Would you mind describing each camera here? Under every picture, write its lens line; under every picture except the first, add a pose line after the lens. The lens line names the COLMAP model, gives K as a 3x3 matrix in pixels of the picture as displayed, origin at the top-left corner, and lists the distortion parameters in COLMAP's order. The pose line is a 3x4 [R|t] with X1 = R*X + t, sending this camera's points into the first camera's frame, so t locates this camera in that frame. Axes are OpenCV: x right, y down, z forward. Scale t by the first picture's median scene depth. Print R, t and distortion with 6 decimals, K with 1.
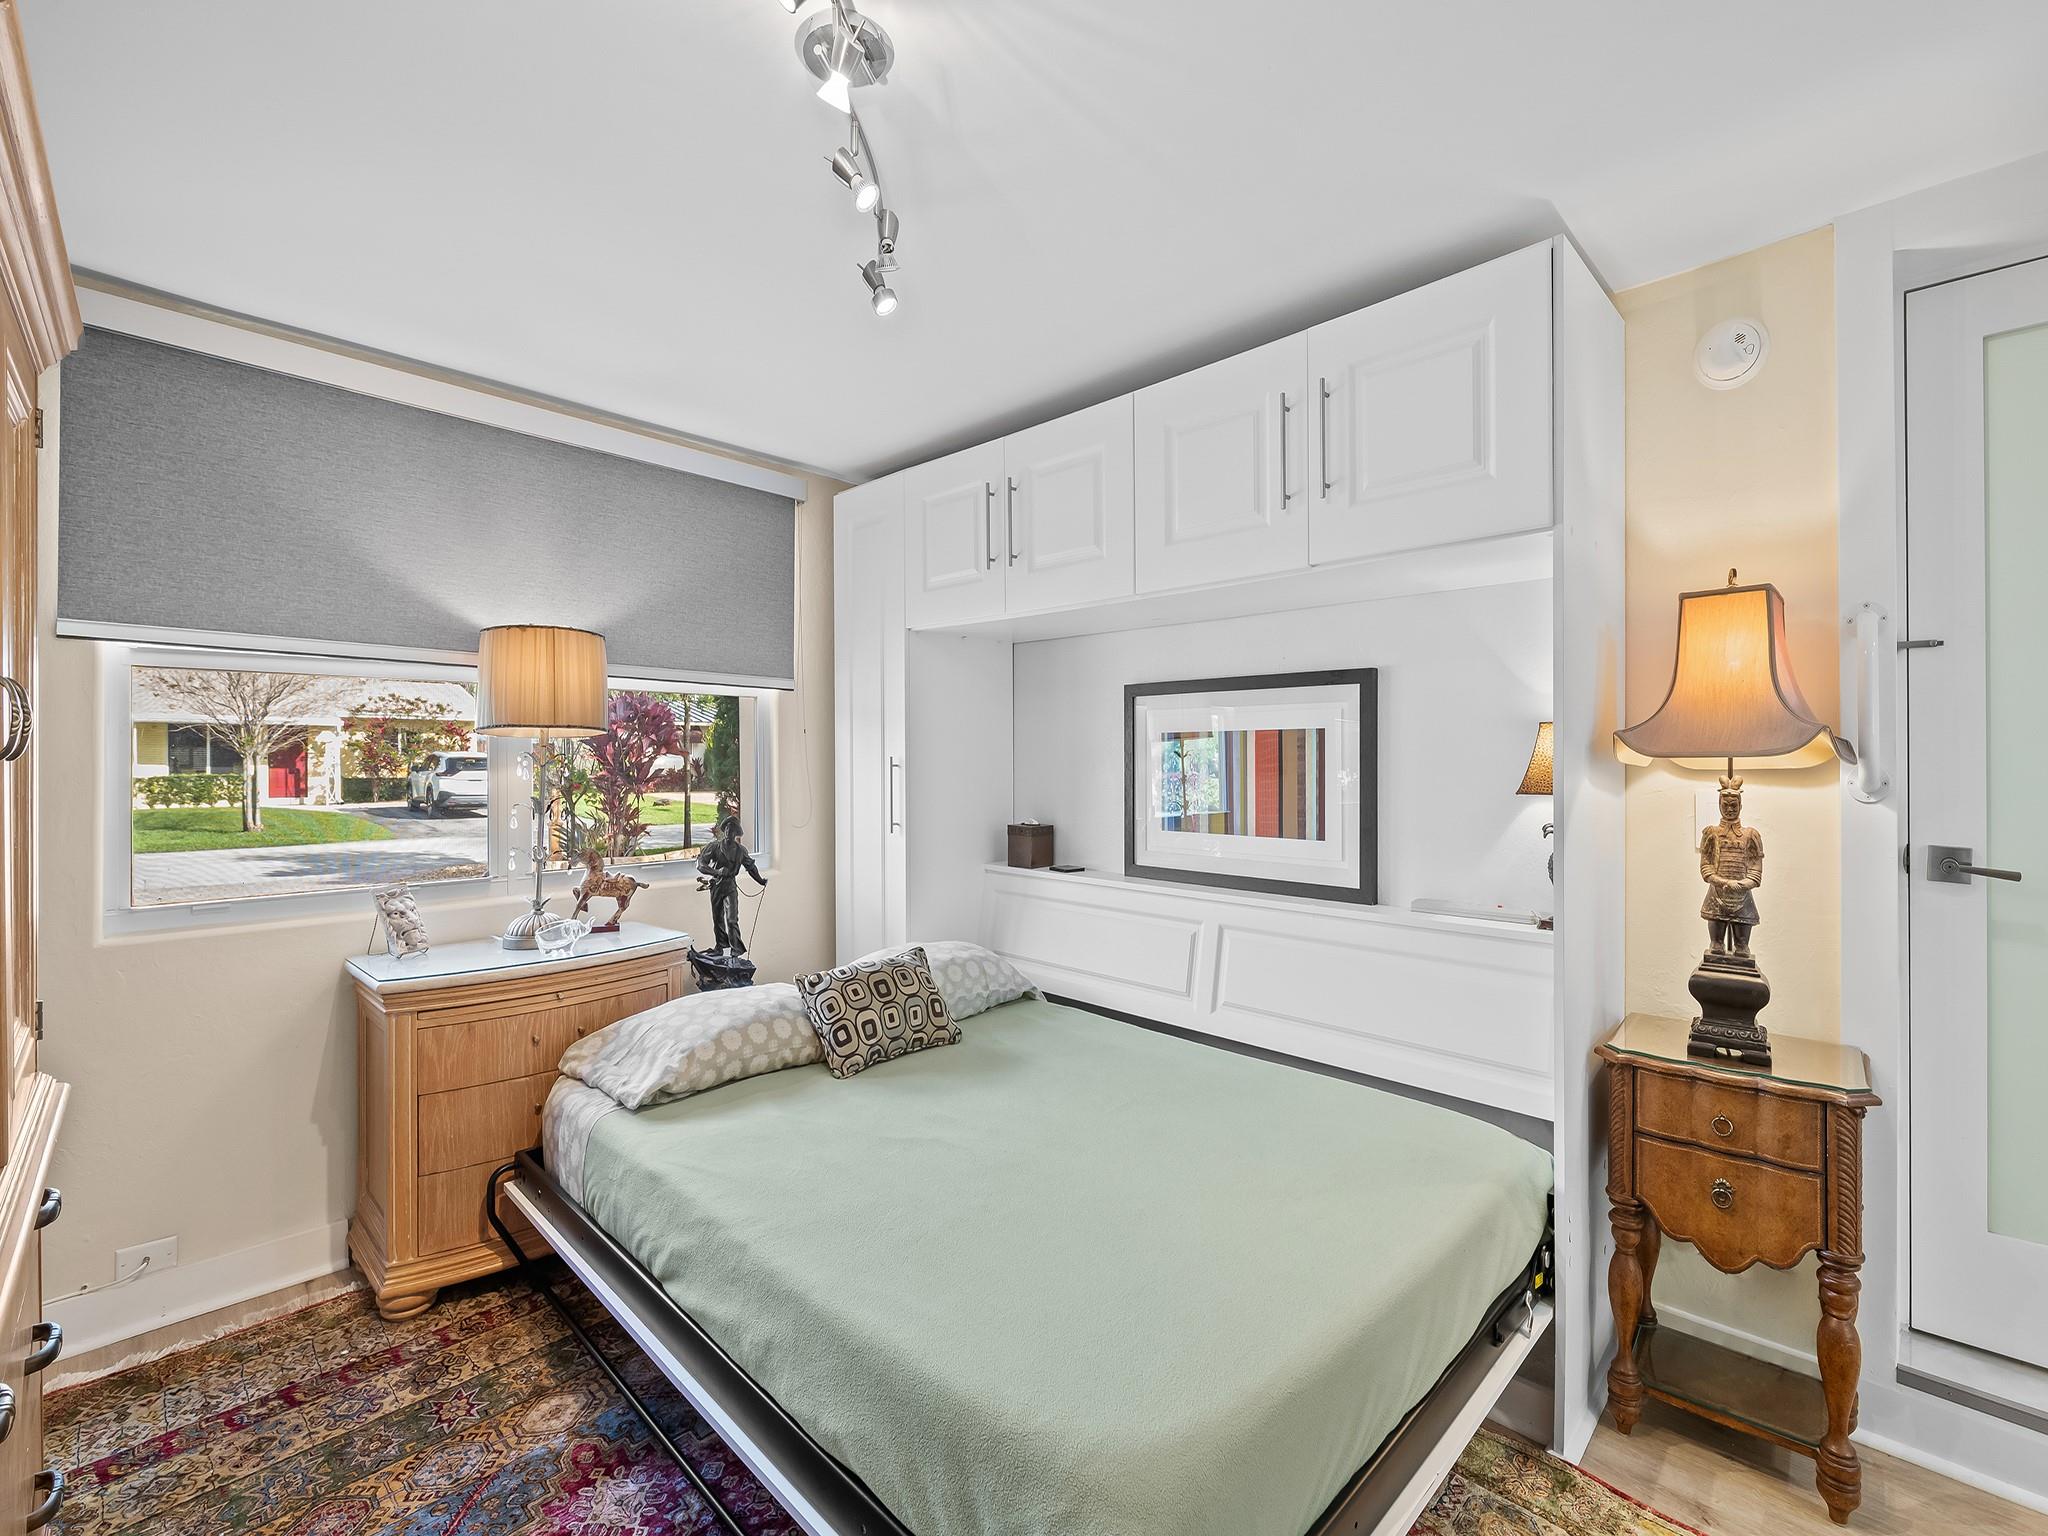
lens RADIAL K [[909.5, 0, 1029.2], [0, 909.5, 758.0], [0, 0, 1]] dist [0.028481, 0.000188]
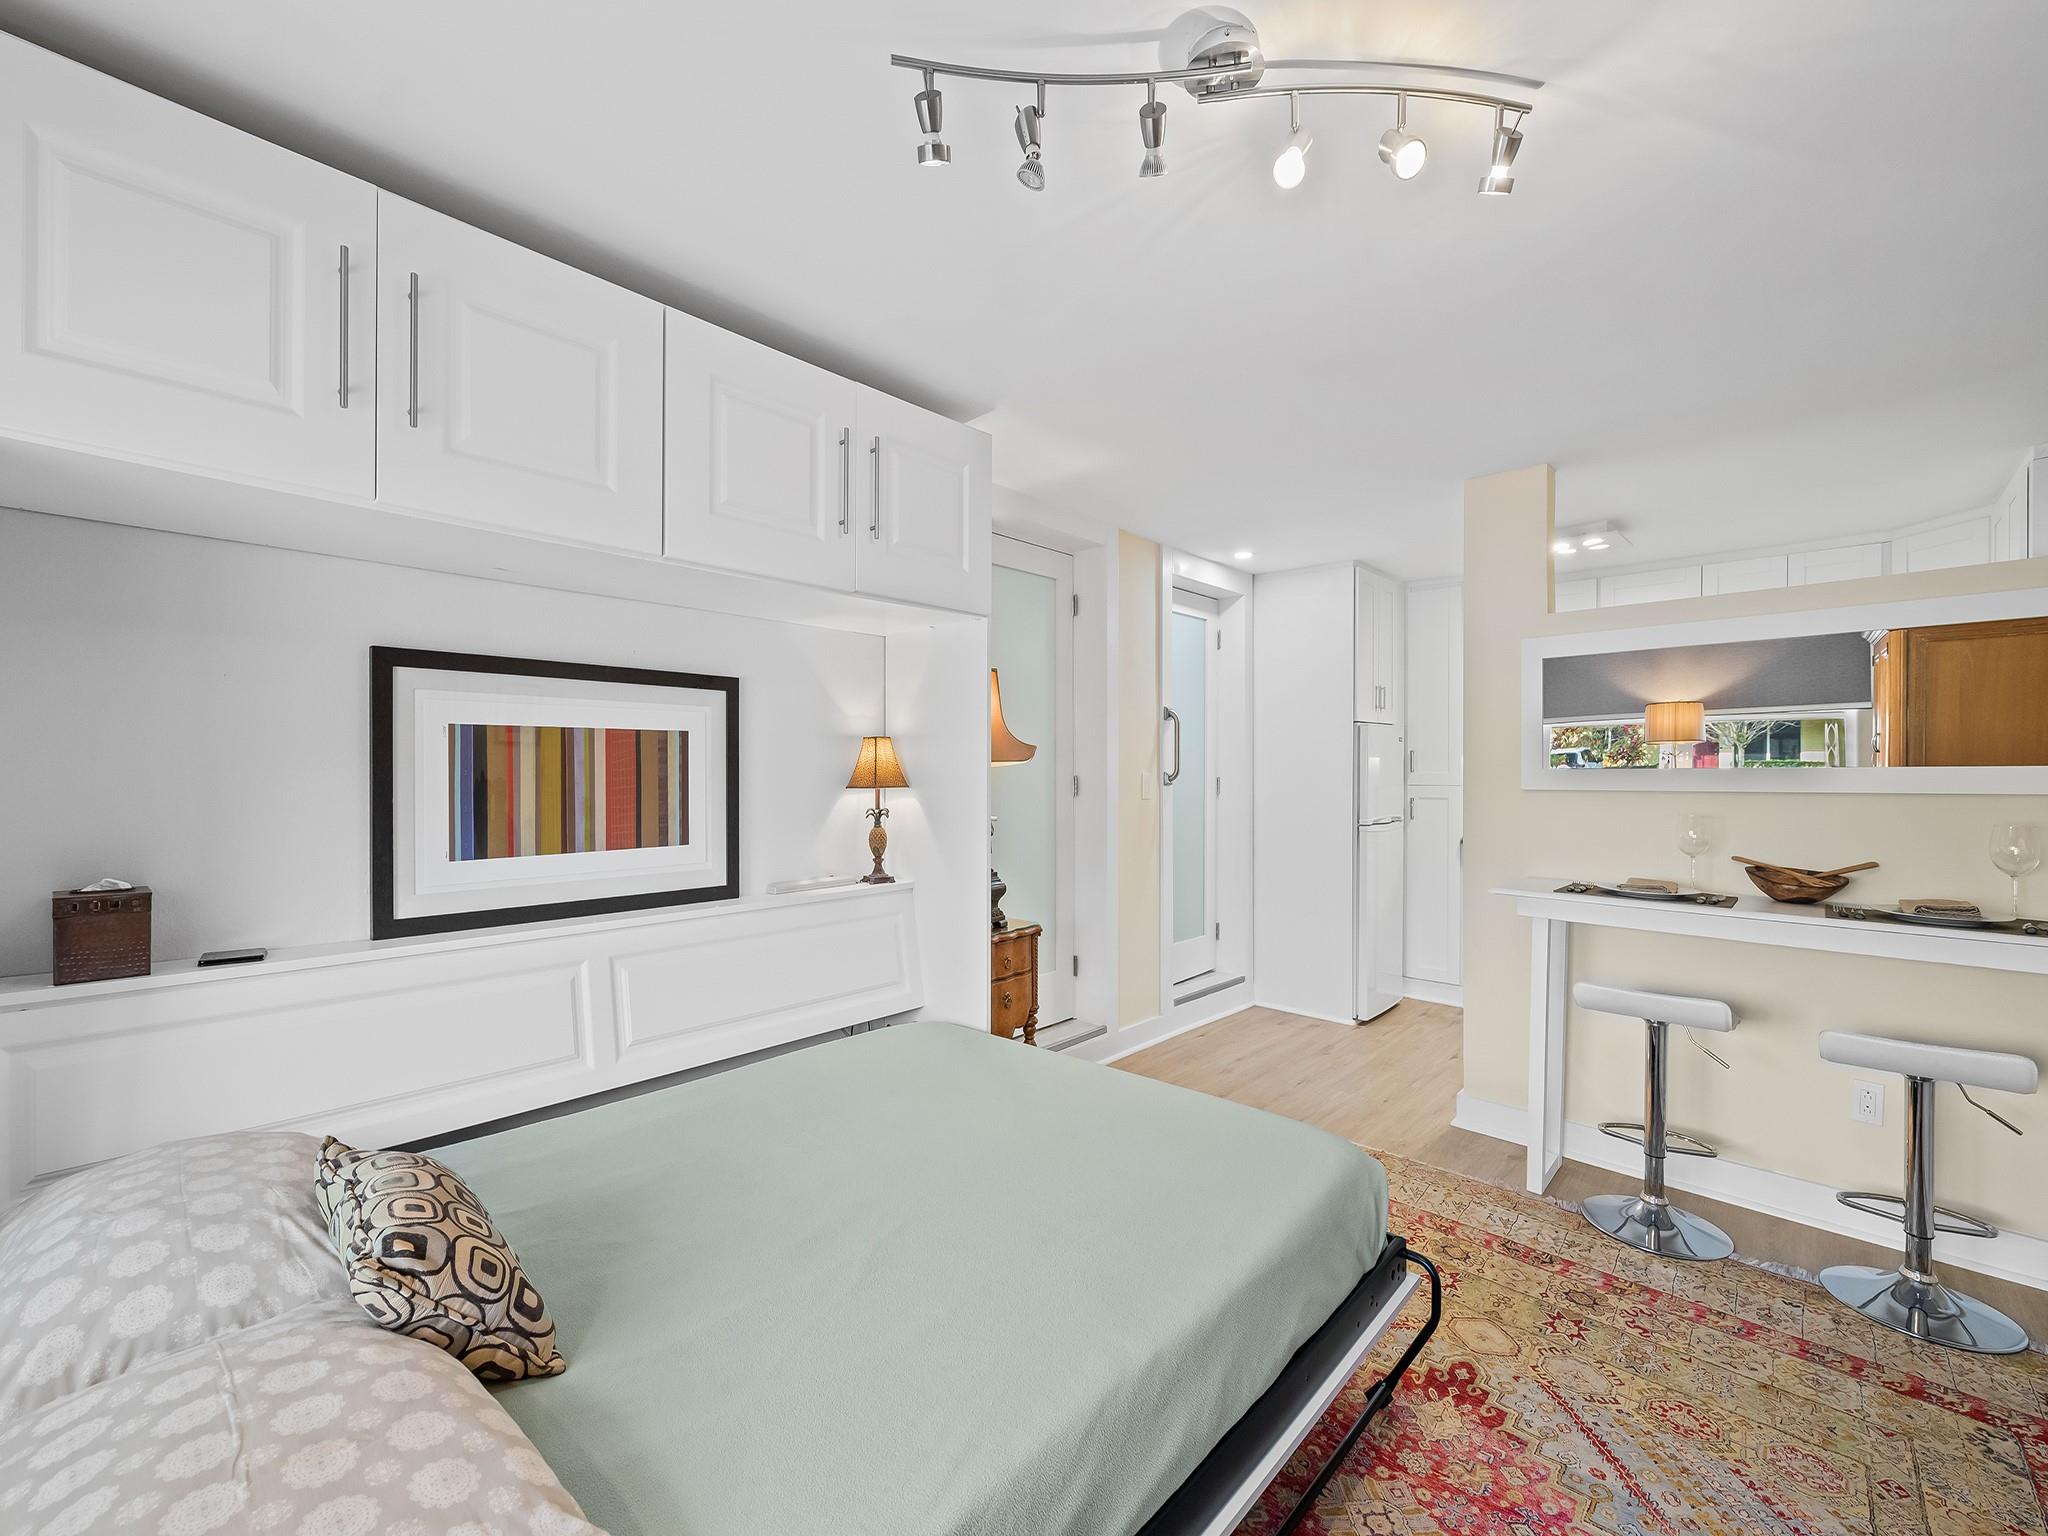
lens RADIAL K [[848.7, 0, 1024.0], [0, 848.7, 768.0], [0, 0, 1]] dist [-0.000134, 0.000090]
pose [[-0.033936, 0.005771, 0.999407, -0.604568], [0.001762, 0.999982, -0.005715, 0.013157], [-0.999422, 0.001567, -0.033945, 0.658591]]
